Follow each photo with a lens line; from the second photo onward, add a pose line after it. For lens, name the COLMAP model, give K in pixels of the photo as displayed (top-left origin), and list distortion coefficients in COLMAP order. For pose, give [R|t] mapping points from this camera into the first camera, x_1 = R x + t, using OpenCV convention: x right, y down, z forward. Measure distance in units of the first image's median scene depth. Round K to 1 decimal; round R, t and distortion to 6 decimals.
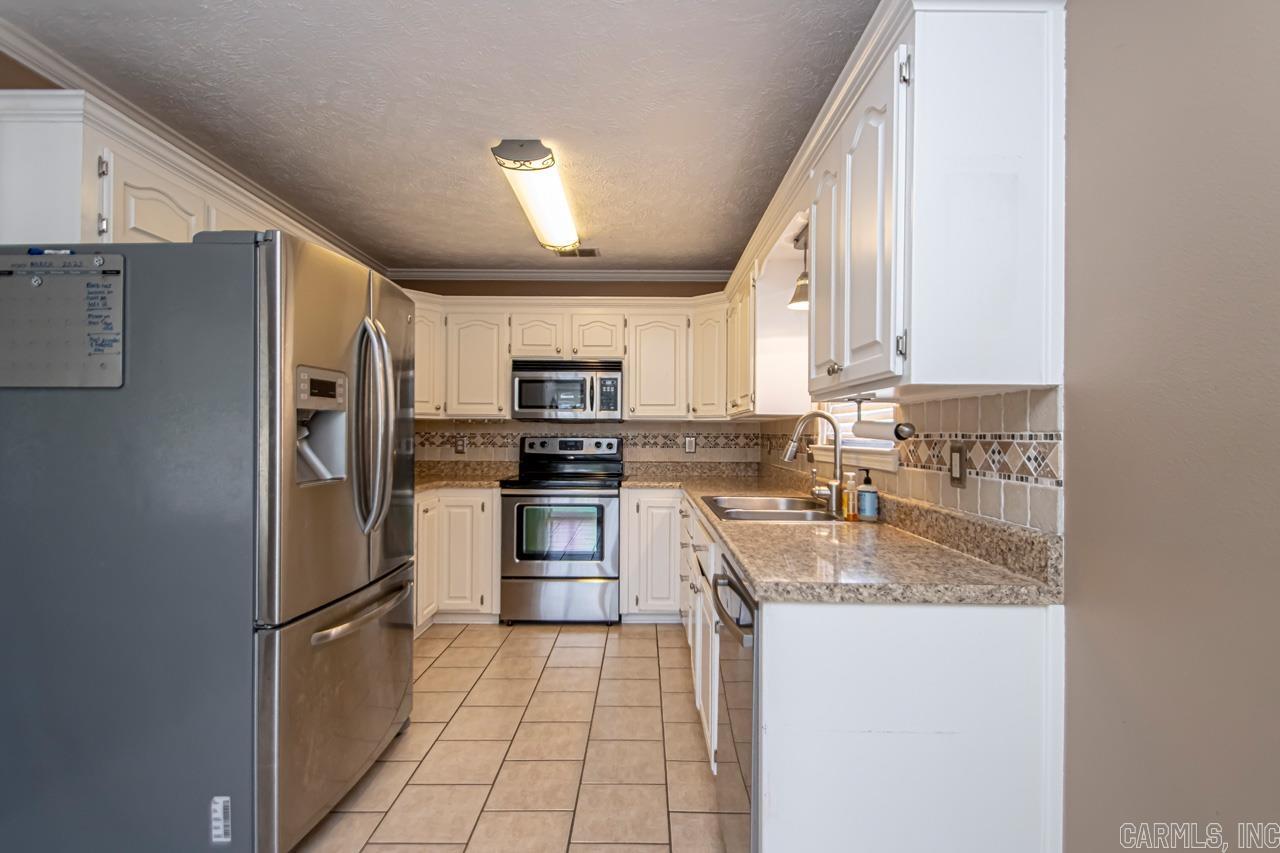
lens RADIAL K [[592.7, 0, 636.2], [0, 592.7, 429.7], [0, 0, 1]] dist [0.028161, -0.019742]
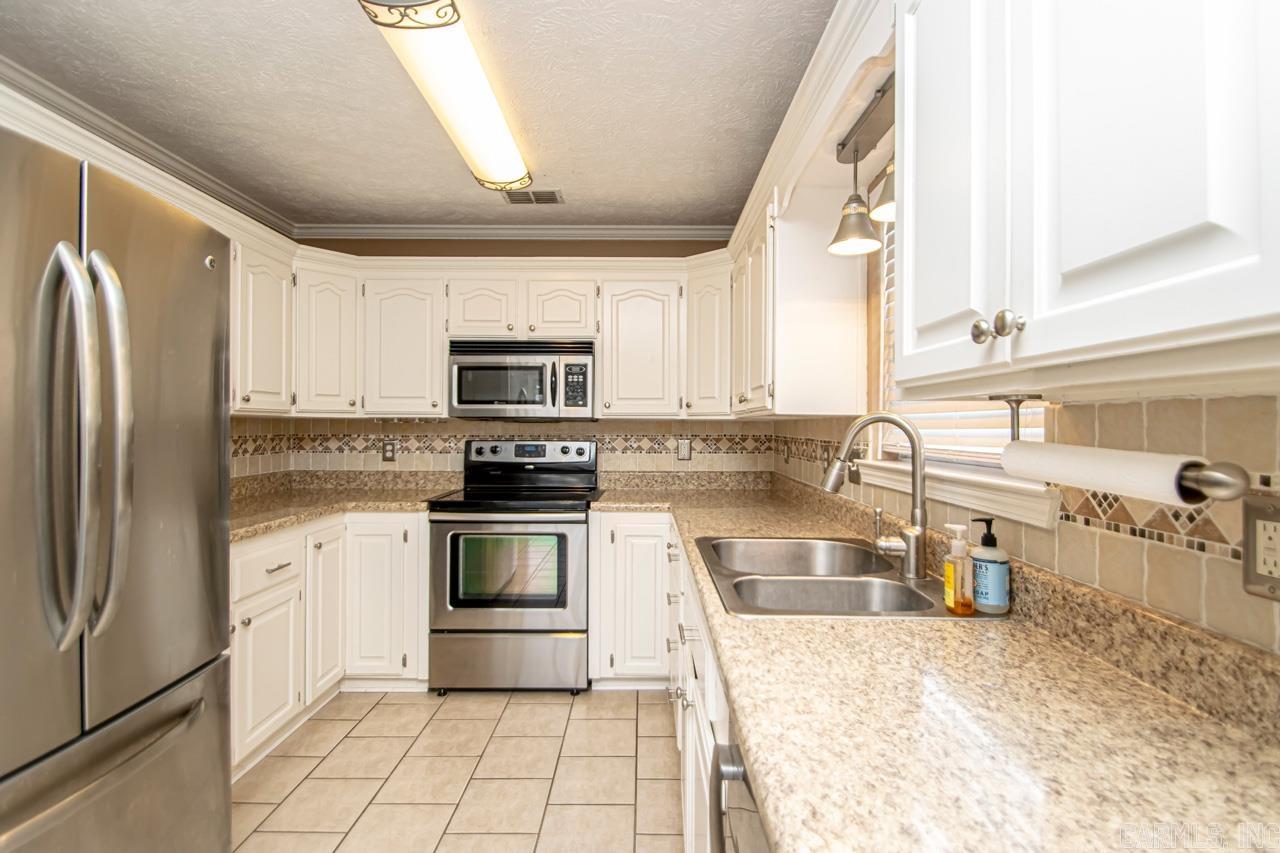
lens RADIAL K [[601.5, 0, 640.0], [0, 601.5, 426.5], [0, 0, 1]] dist [0.016673, -0.020694]
pose [[0.999969, -0.002371, 0.007524, 0.030286], [0.002295, 0.999947, 0.010036, -0.014240], [-0.007547, -0.010018, 0.999921, 0.230339]]
